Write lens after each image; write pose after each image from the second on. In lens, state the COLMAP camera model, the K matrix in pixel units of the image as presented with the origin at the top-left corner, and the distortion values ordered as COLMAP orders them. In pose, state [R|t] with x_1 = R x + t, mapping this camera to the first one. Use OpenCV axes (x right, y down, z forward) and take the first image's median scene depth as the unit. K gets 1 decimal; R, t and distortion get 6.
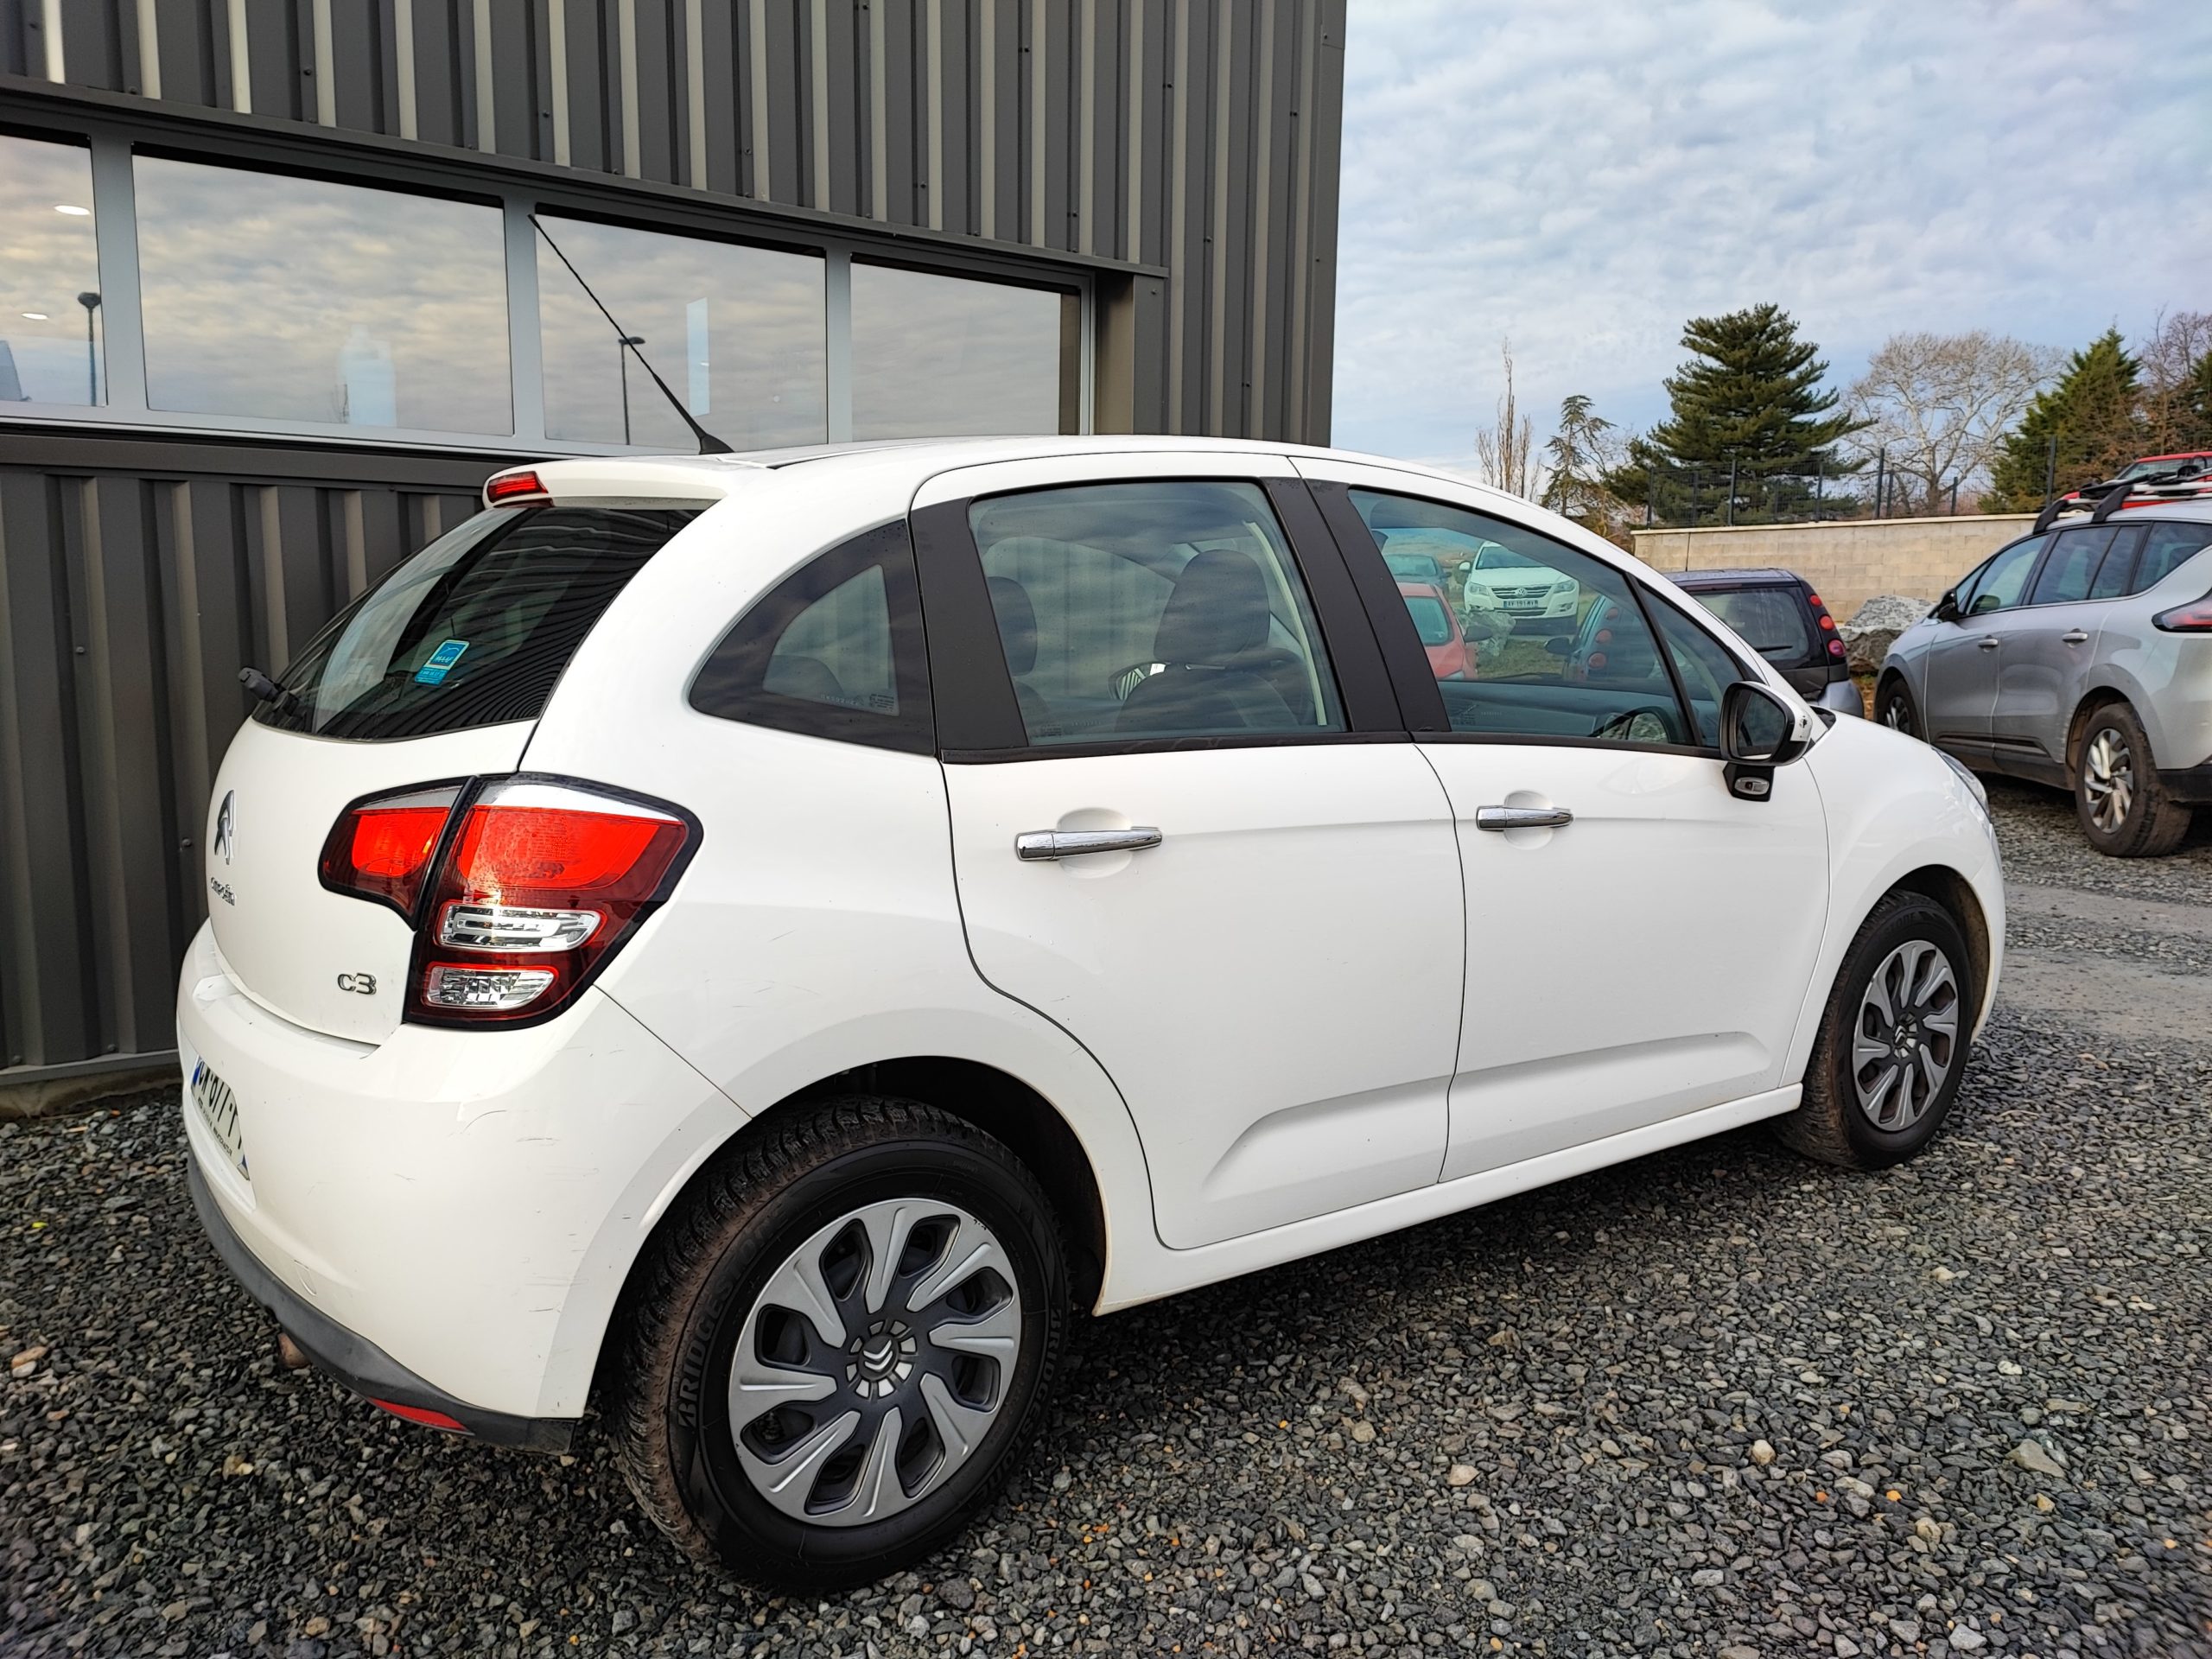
lens RADIAL K [[1678.2, 0, 1108.6], [0, 1678.2, 832.4], [0, 0, 1]] dist [-0.003172, -0.005936]
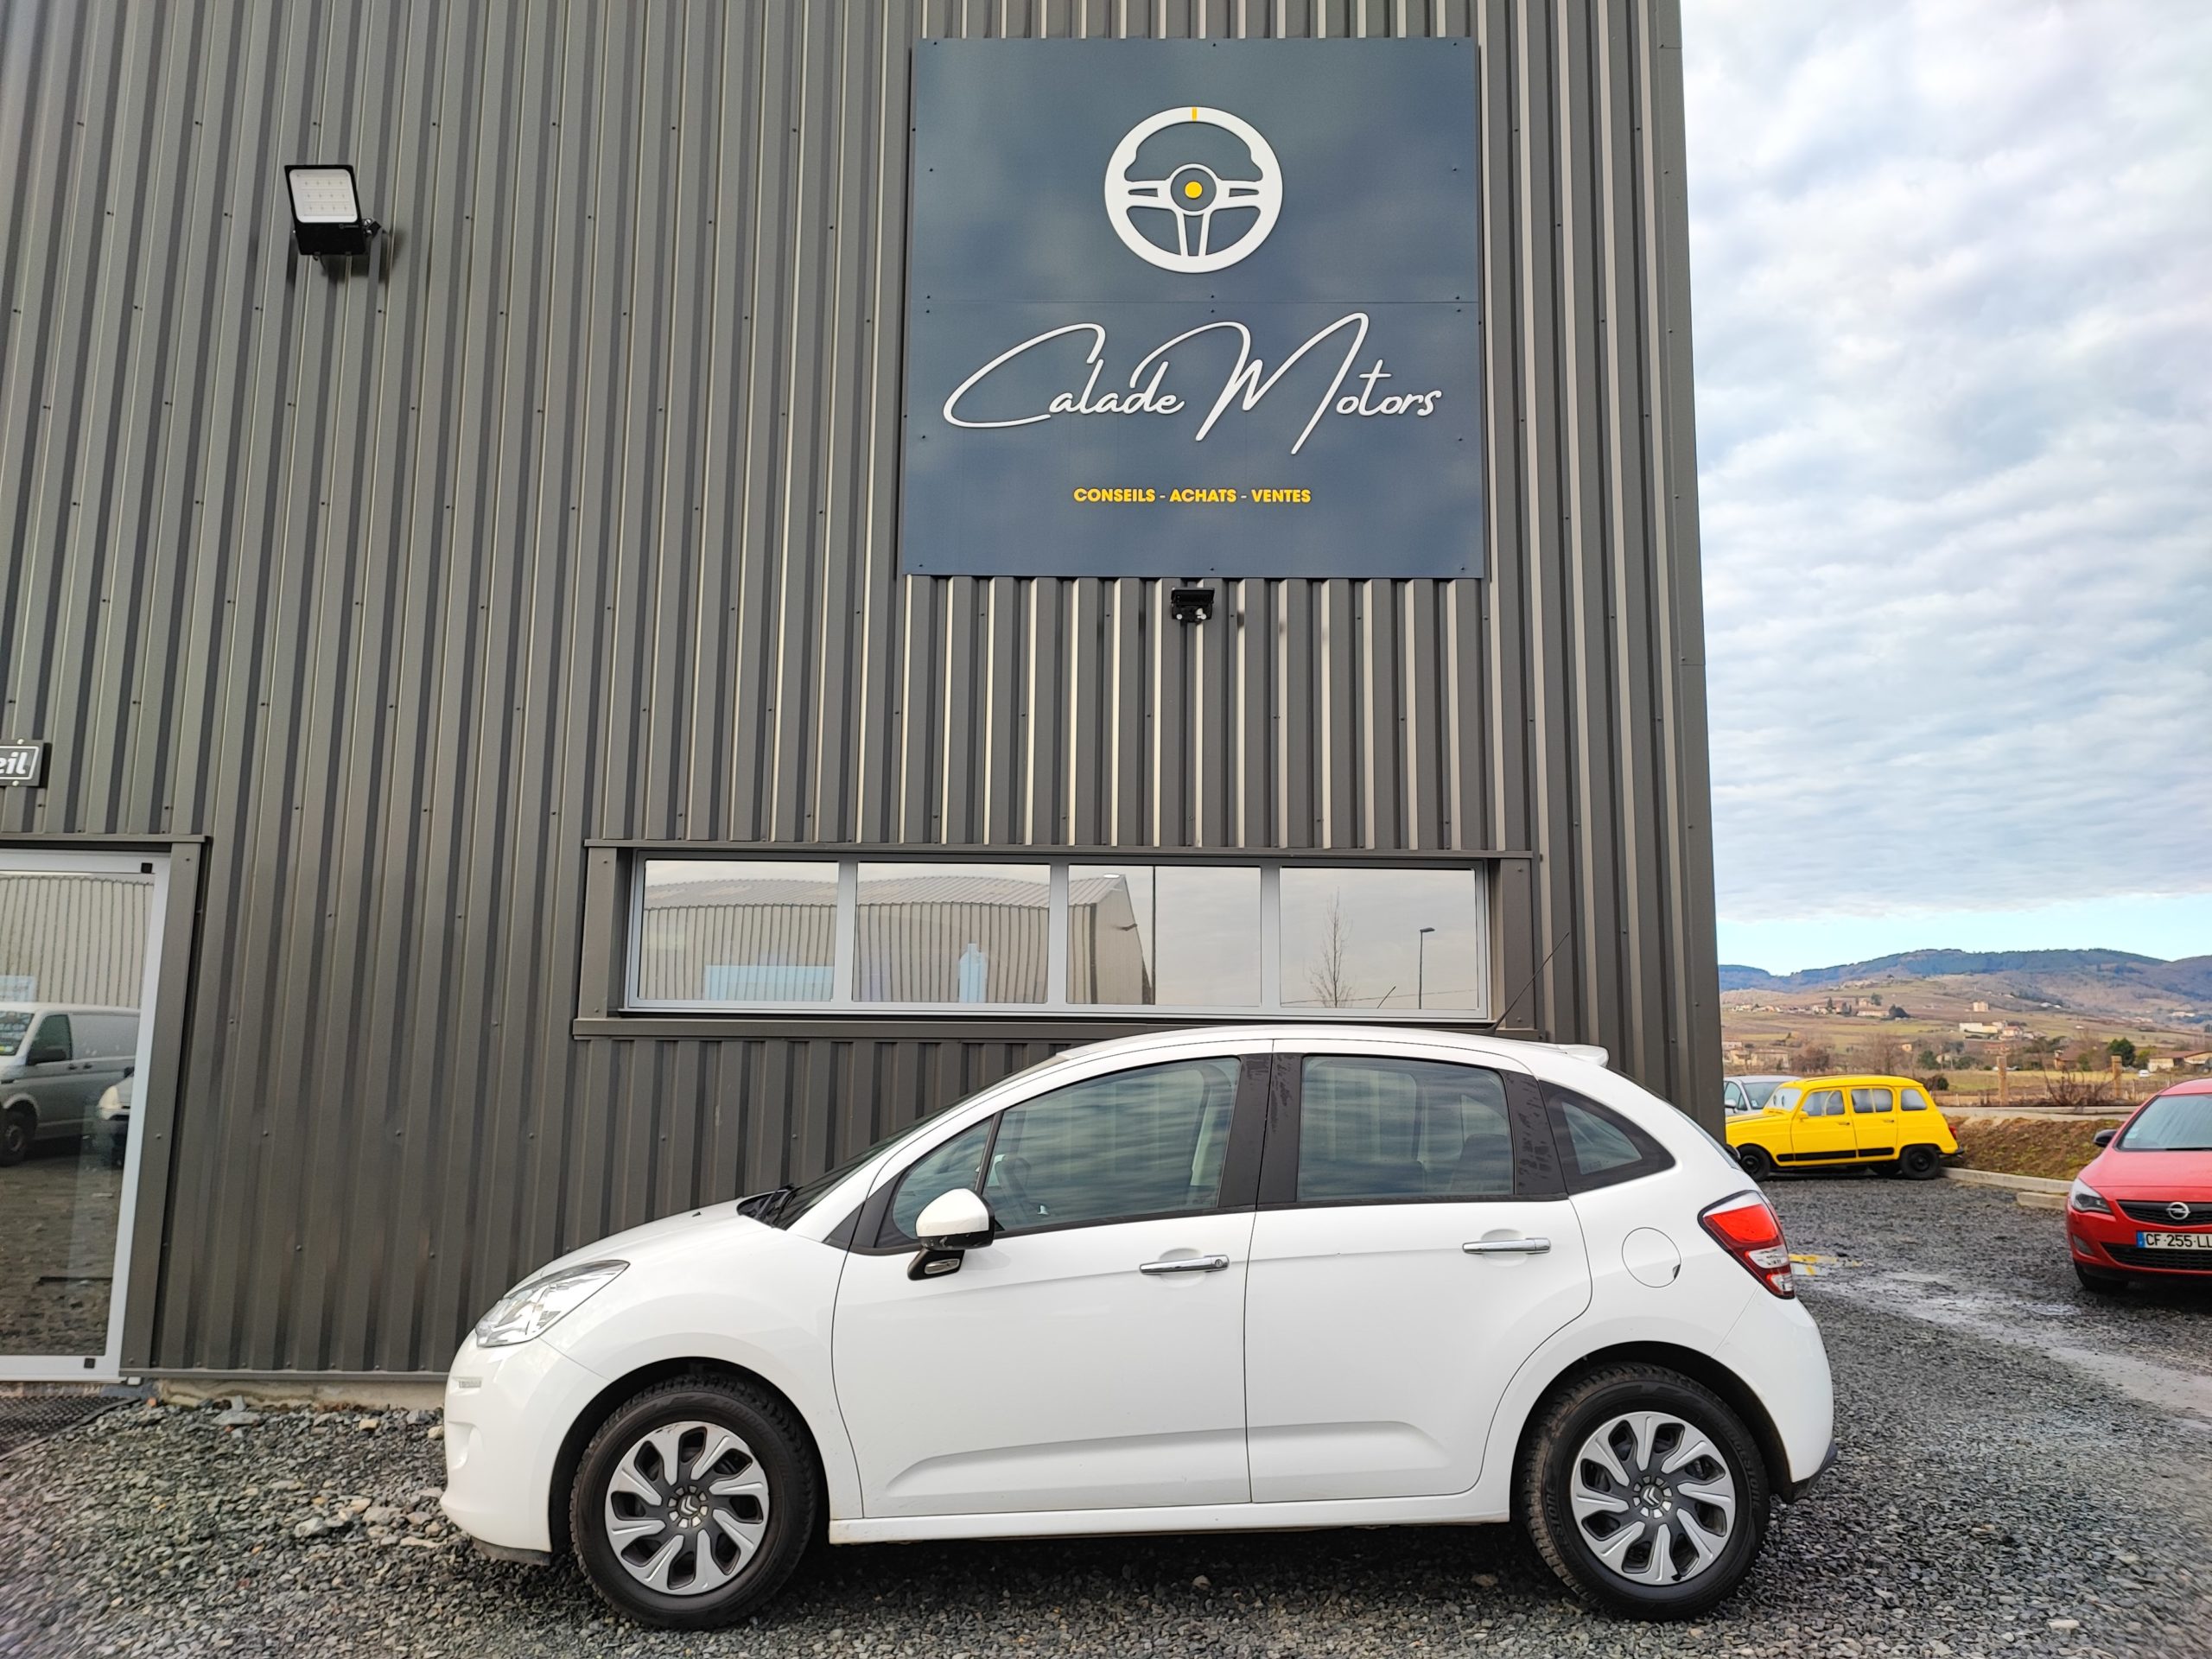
lens RADIAL K [[1612.9, 0, 1109.6], [0, 1612.9, 832.9], [0, 0, 1]] dist [0.040641, -0.073569]
pose [[0.792937, -0.092621, -0.602223, 1.150392], [-0.090417, 0.959549, -0.266627, 0.001703], [0.602557, 0.265870, 0.752488, -0.232026]]
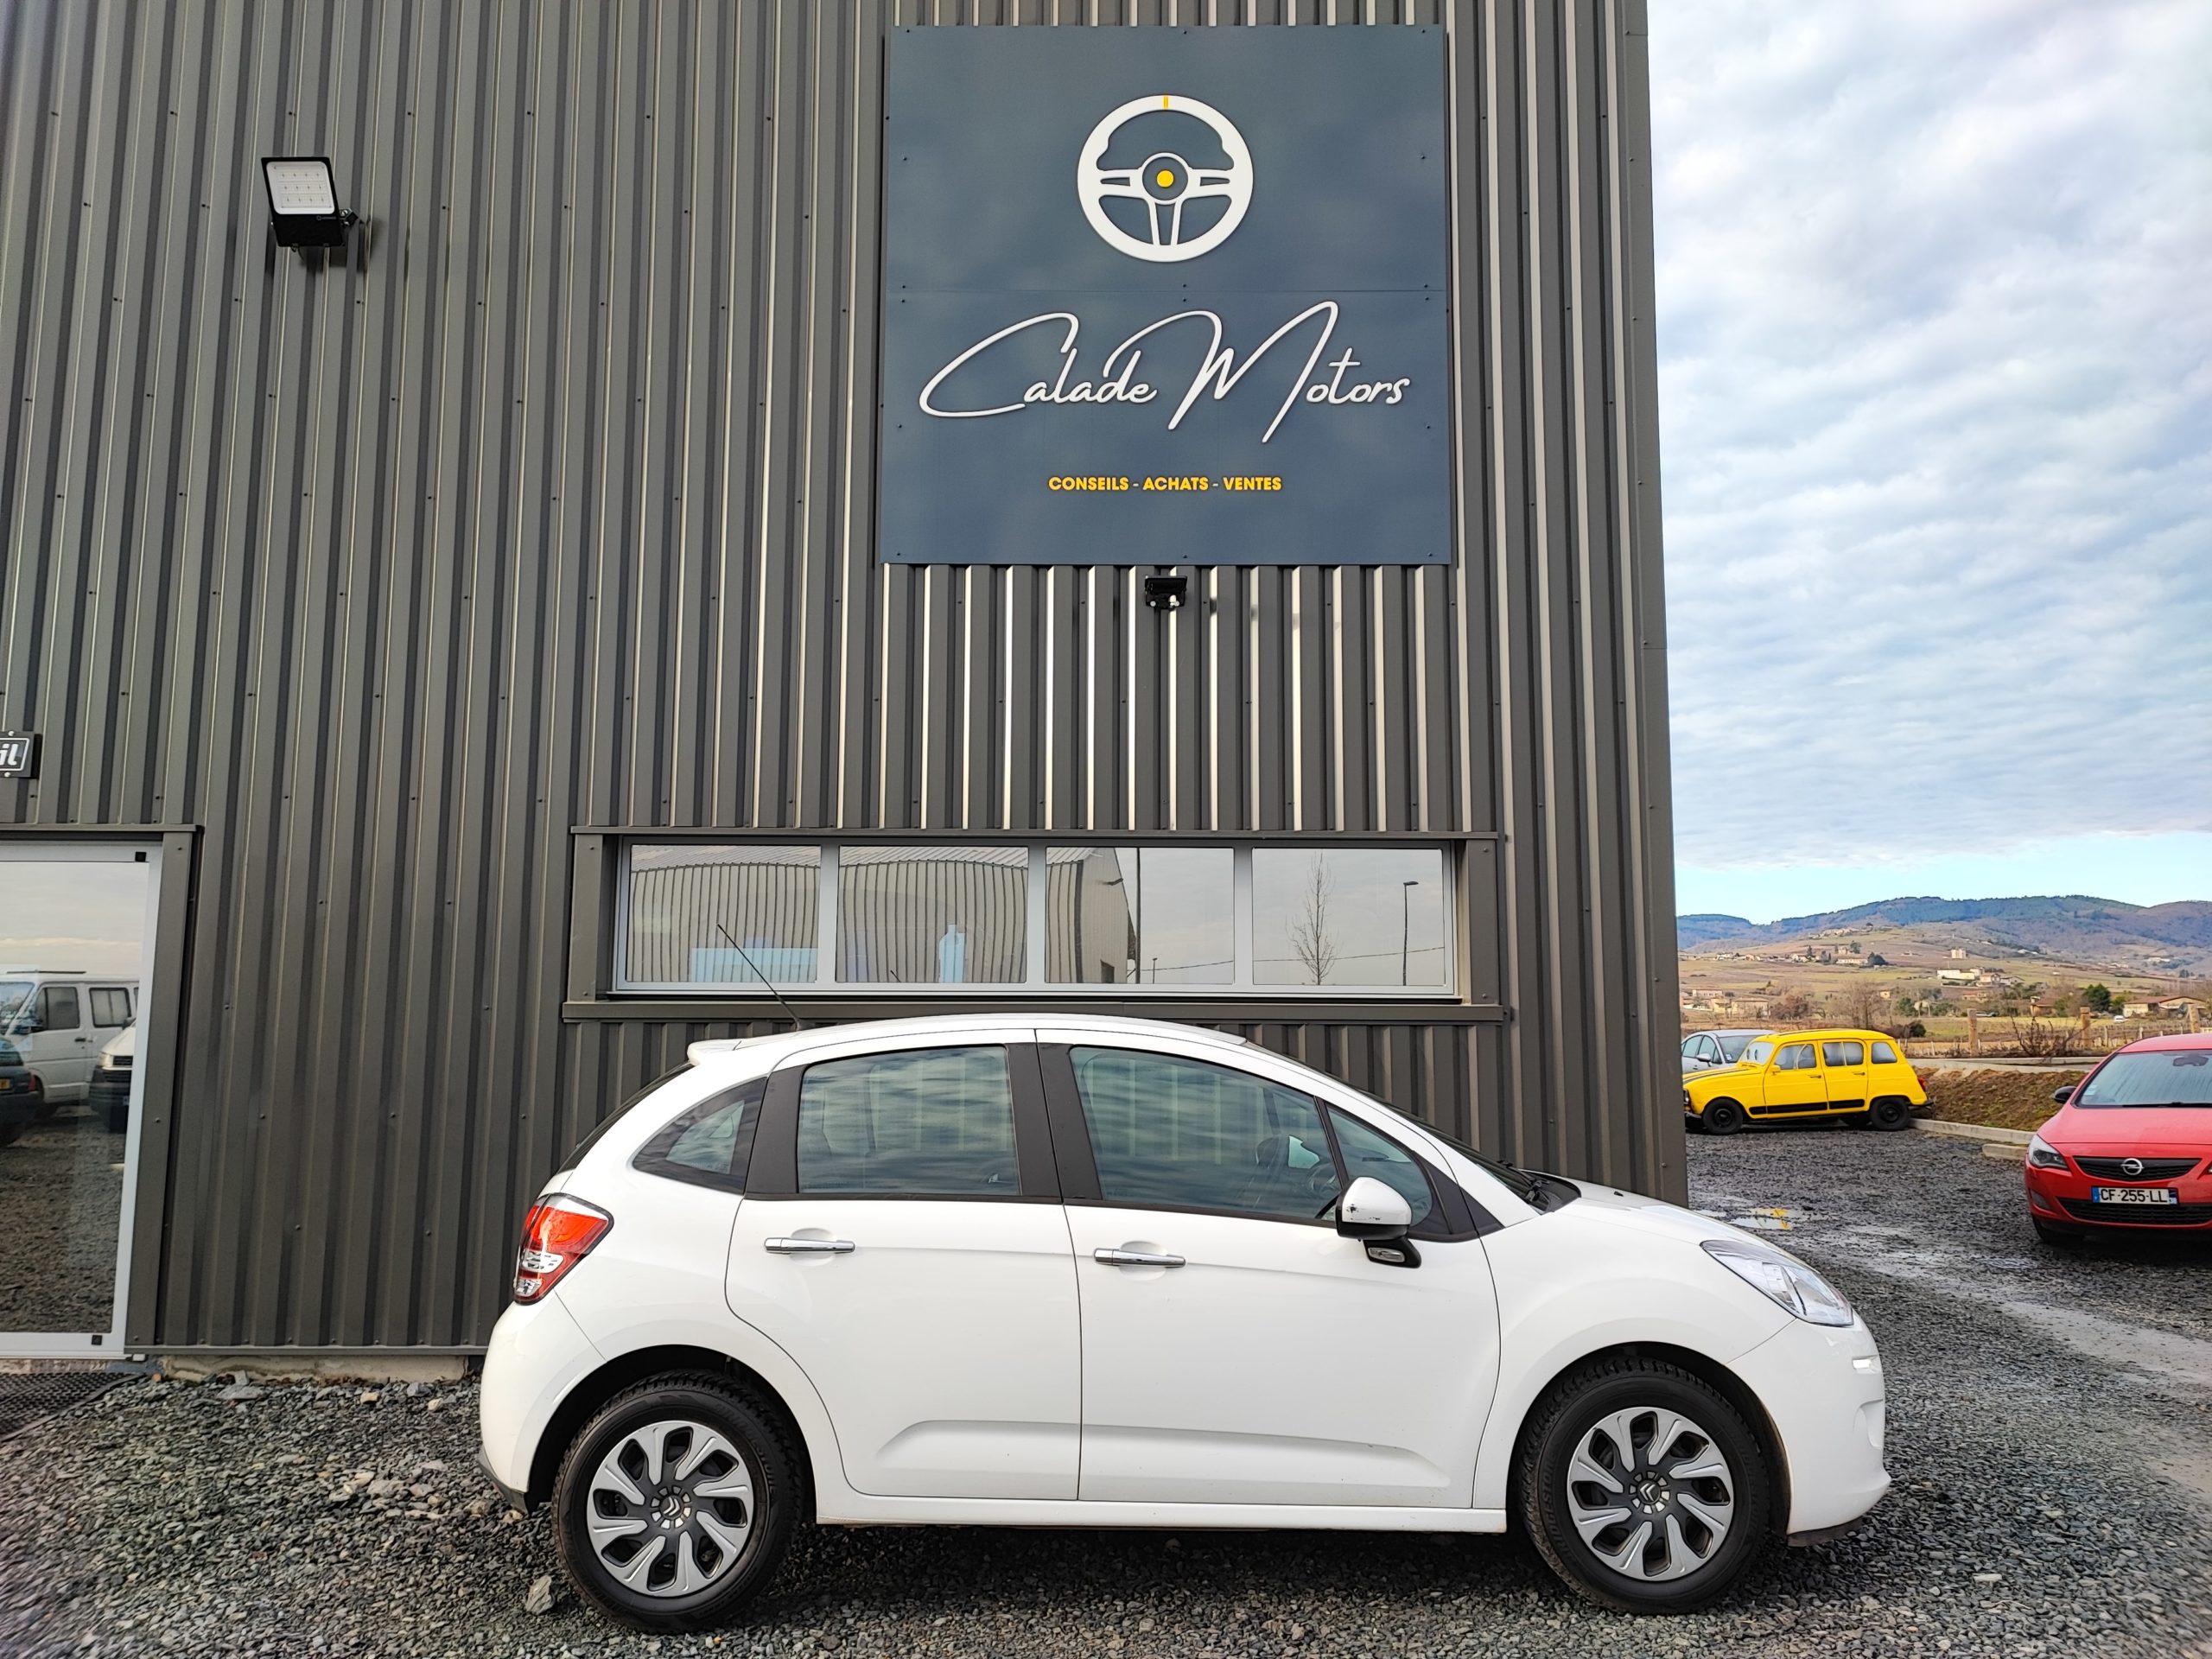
lens RADIAL K [[1605.4, 0, 1112.3], [0, 1605.4, 837.7], [0, 0, 1]] dist [0.044962, -0.079295]
pose [[0.799103, -0.079427, -0.595924, 1.196416], [-0.081961, 0.967586, -0.238870, -0.029097], [0.595581, 0.239725, 0.766692, -0.273242]]
